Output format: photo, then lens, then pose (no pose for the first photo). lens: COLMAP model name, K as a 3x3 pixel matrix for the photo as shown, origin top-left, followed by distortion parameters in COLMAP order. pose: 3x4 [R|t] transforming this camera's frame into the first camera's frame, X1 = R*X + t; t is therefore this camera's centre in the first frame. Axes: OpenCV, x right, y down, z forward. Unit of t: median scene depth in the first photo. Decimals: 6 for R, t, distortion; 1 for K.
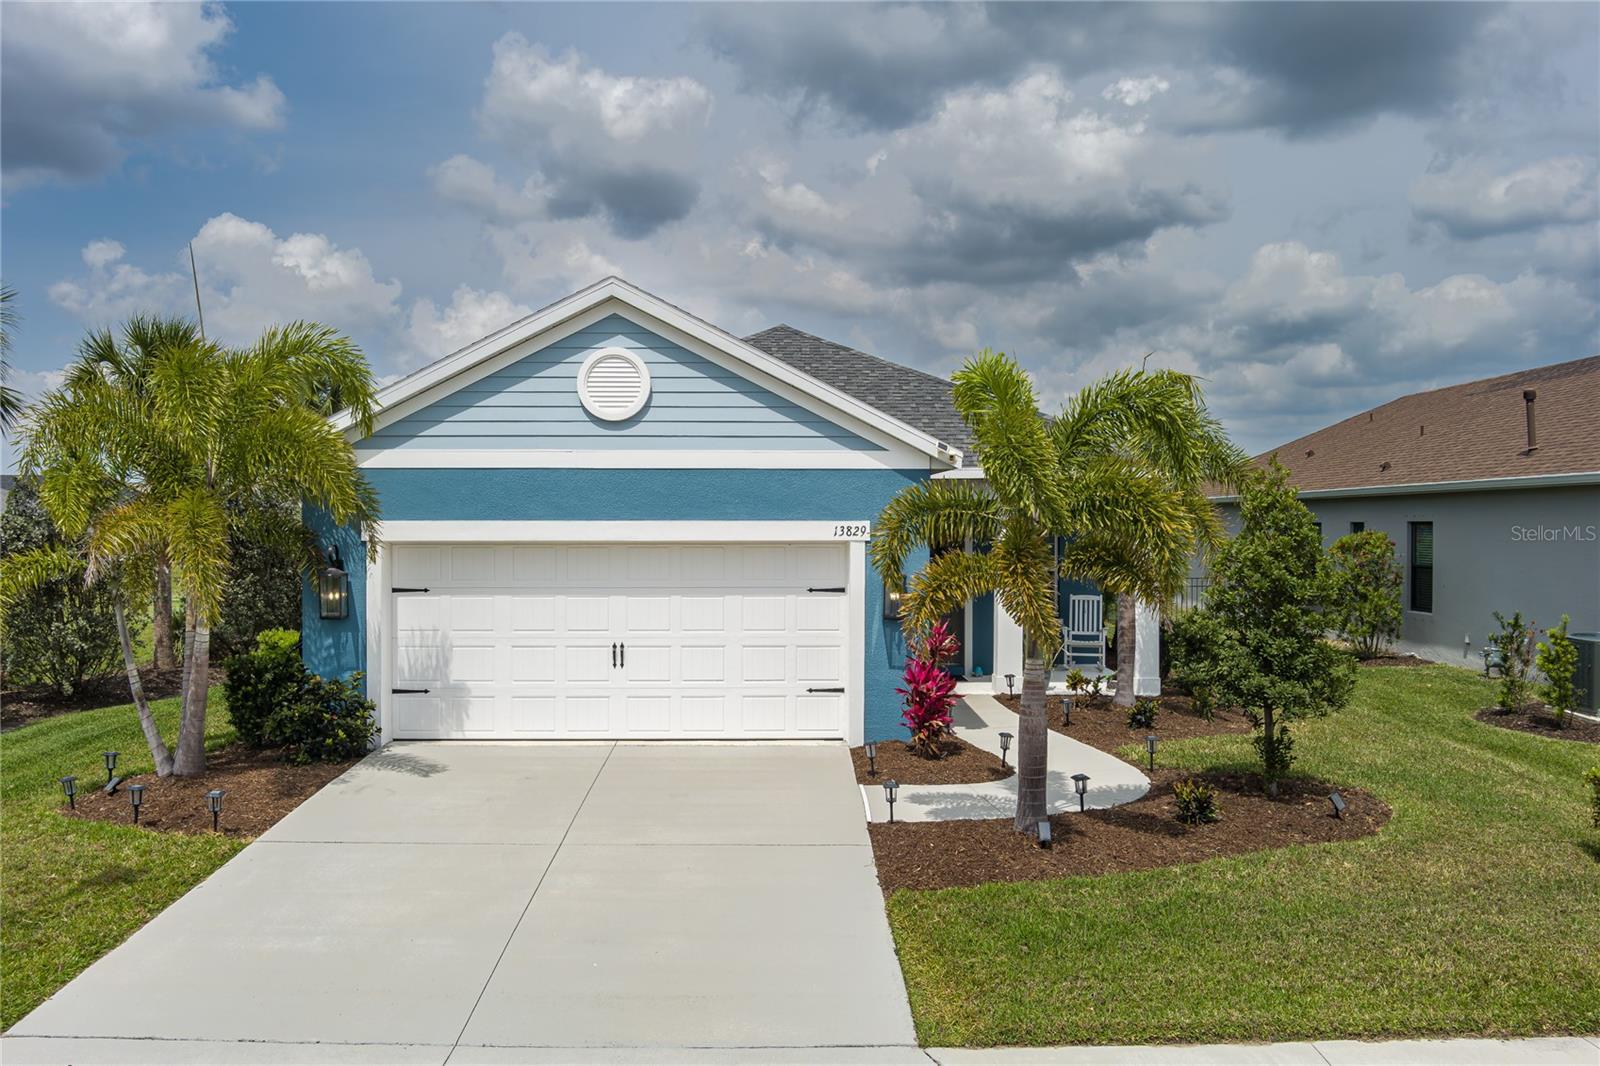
lens RADIAL K [[1344.5, 0, 800.0], [0, 1344.5, 533.0], [0, 0, 1]] dist [-0.061110, 0.005211]
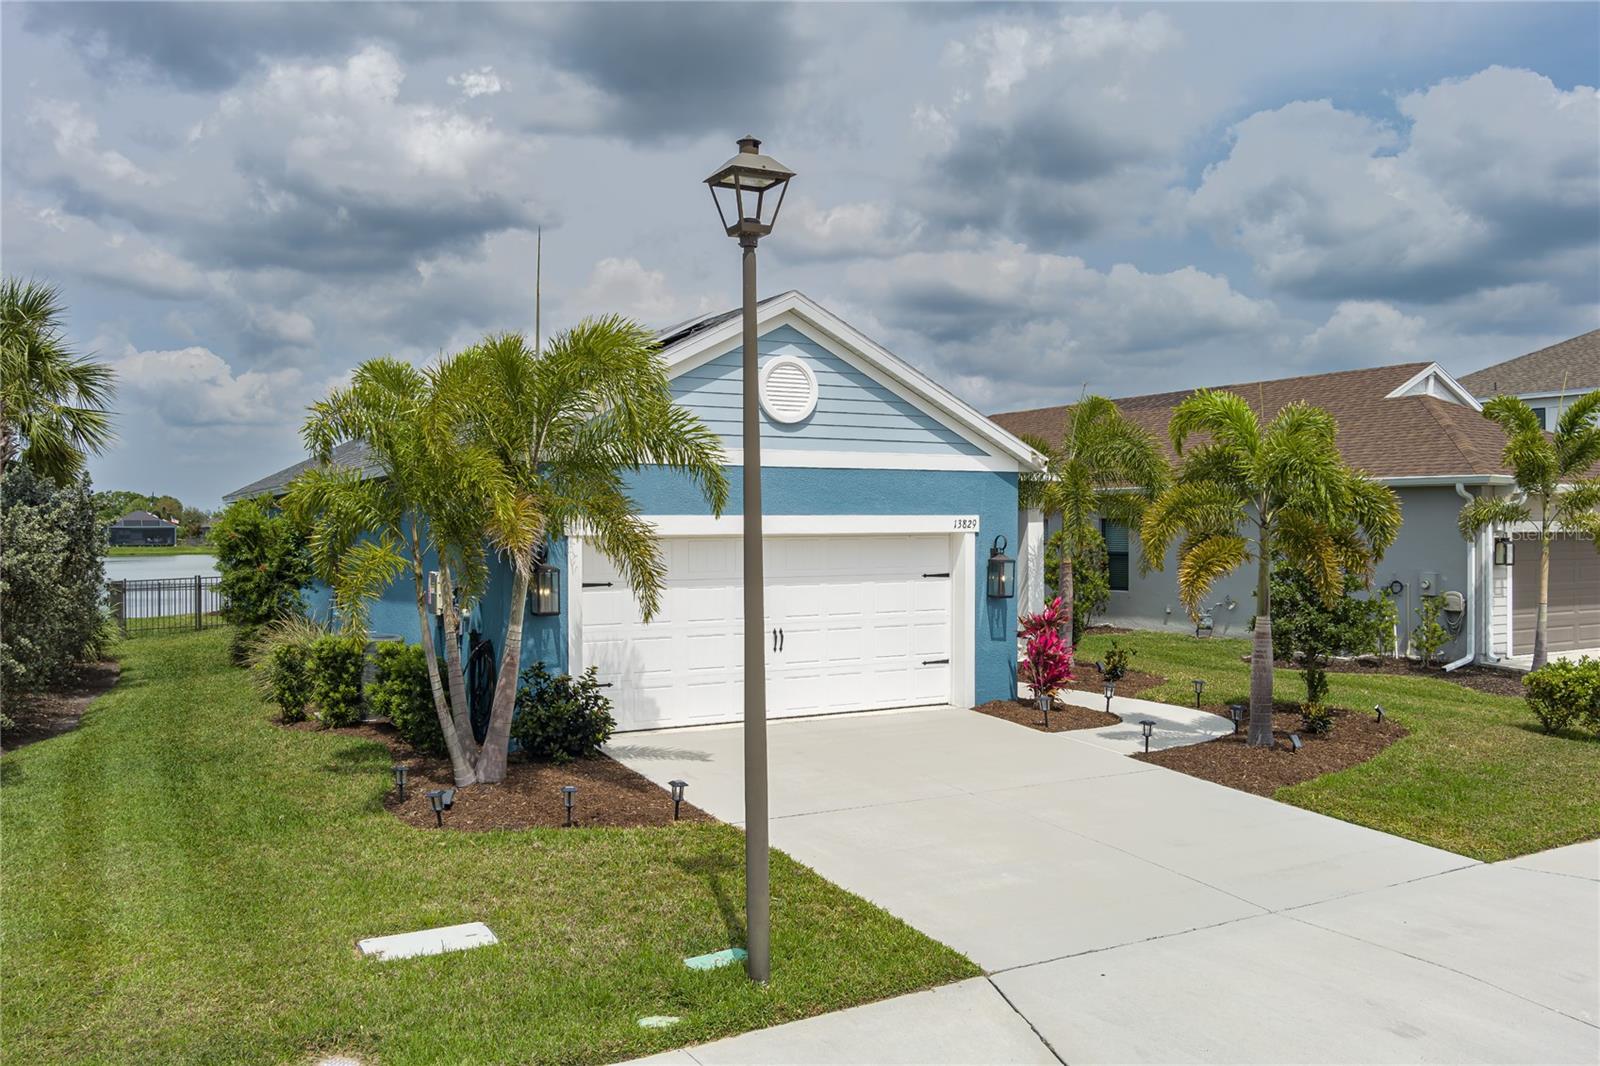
lens RADIAL K [[1337.9, 0, 810.8], [0, 1337.9, 534.4], [0, 0, 1]] dist [-0.062401, 0.002830]
pose [[0.880495, -0.008294, 0.473982, -0.639010], [0.007348, 0.999966, 0.003849, 0.002119], [-0.473998, 0.000094, 0.880526, 0.040442]]
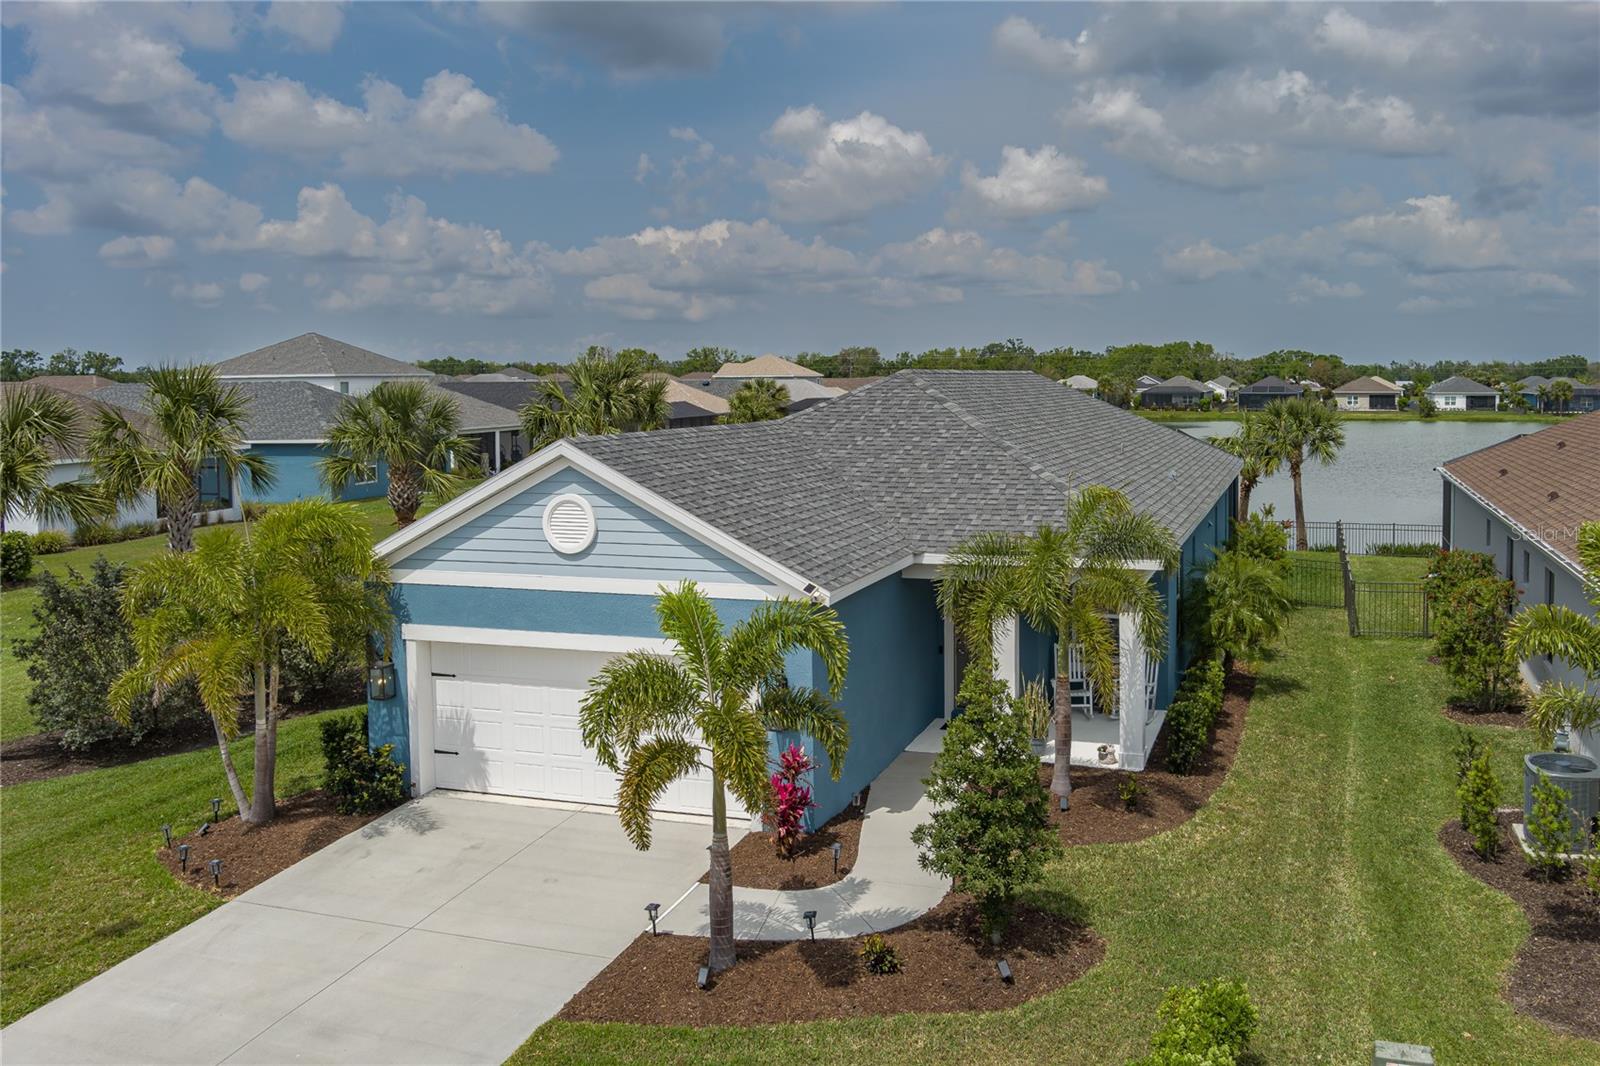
lens RADIAL K [[1363.6, 0, 898.8], [0, 1363.6, 479.5], [0, 0, 1]] dist [-0.061254, 0.006540]
pose [[0.950162, 0.016806, -0.311304, 0.537169], [0.004885, 0.997621, 0.068768, -0.237055], [0.311719, -0.066862, 0.947819, -0.081731]]
